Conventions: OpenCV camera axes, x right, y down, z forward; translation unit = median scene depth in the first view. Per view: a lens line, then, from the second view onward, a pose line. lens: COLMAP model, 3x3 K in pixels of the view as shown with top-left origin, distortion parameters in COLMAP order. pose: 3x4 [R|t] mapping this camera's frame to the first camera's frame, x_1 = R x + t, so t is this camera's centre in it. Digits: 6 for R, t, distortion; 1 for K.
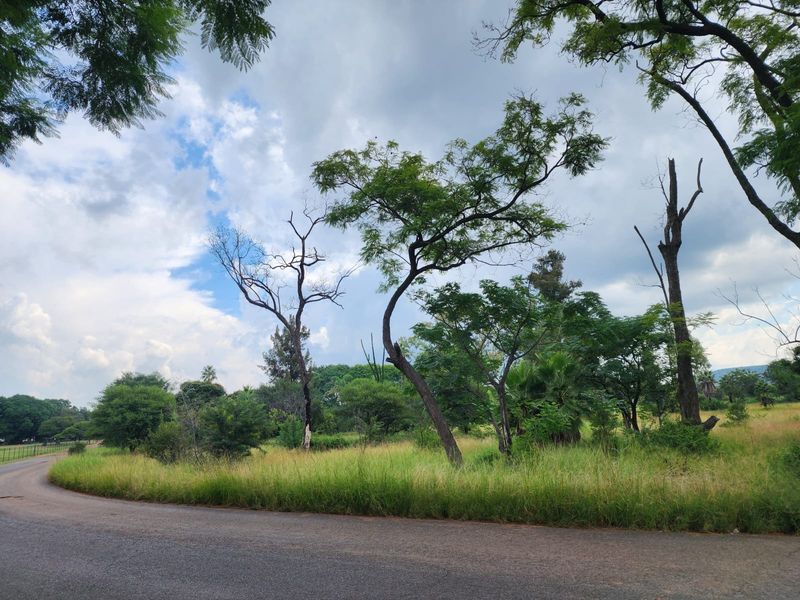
lens RADIAL K [[518.8, 0, 399.3], [0, 518.8, 324.4], [0, 0, 1]] dist [0.109859, -0.126308]
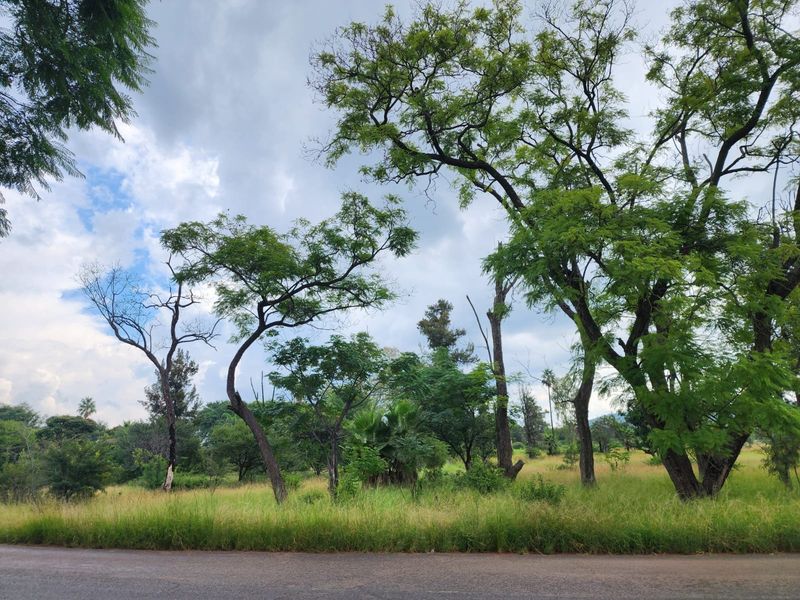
lens RADIAL K [[527.7, 0, 406.9], [0, 527.7, 320.5], [0, 0, 1]] dist [0.072446, -0.061340]
pose [[0.985435, 0.054161, 0.161194, 0.142345], [-0.042255, 0.996182, -0.076395, -0.038826], [-0.164716, 0.068471, 0.983962, -0.160961]]
